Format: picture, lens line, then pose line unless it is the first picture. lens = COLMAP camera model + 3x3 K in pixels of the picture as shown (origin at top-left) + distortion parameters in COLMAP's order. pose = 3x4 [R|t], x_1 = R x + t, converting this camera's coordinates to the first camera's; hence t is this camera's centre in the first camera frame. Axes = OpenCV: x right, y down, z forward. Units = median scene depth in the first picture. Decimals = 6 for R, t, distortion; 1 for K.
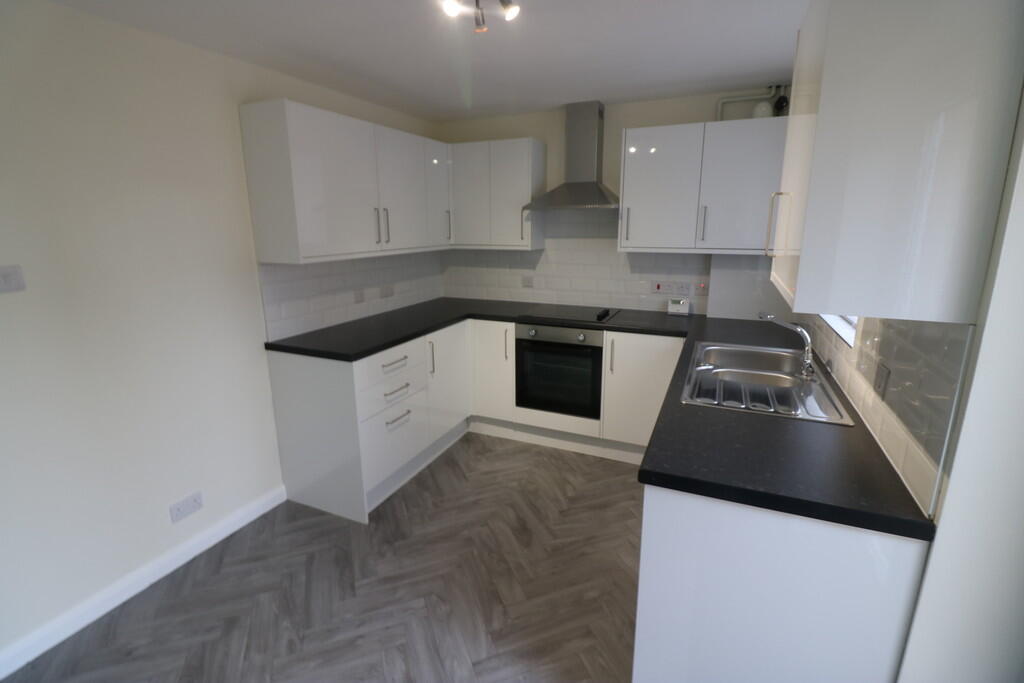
lens RADIAL K [[472.6, 0, 505.6], [0, 472.6, 329.3], [0, 0, 1]] dist [0.001771, -0.015198]
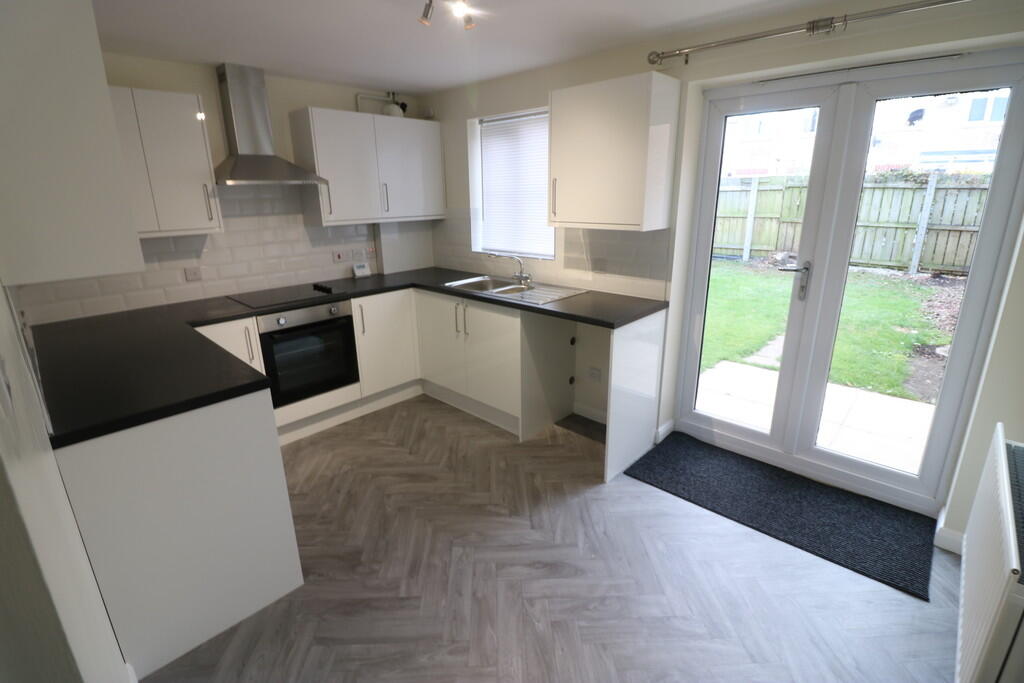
lens RADIAL K [[472.6, 0, 505.6], [0, 472.6, 329.3], [0, 0, 1]] dist [0.001771, -0.015198]
pose [[0.324932, -0.262456, 0.908590, -0.711393], [0.220440, 0.955277, 0.197108, -0.069590], [-0.919688, 0.136243, 0.368255, 0.303252]]
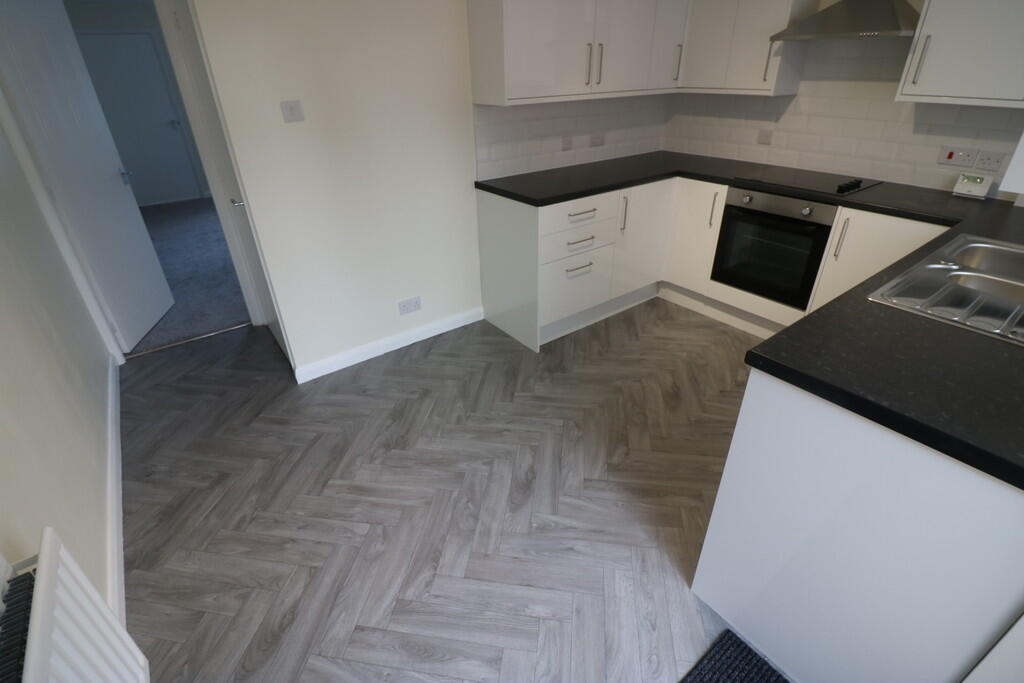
lens RADIAL K [[472.6, 0, 505.6], [0, 472.6, 329.3], [0, 0, 1]] dist [0.001771, -0.015198]
pose [[0.872390, 0.226133, -0.433359, 0.113085], [-0.091324, 0.946349, 0.309974, 0.005368], [0.480204, -0.230842, 0.846236, -0.003855]]
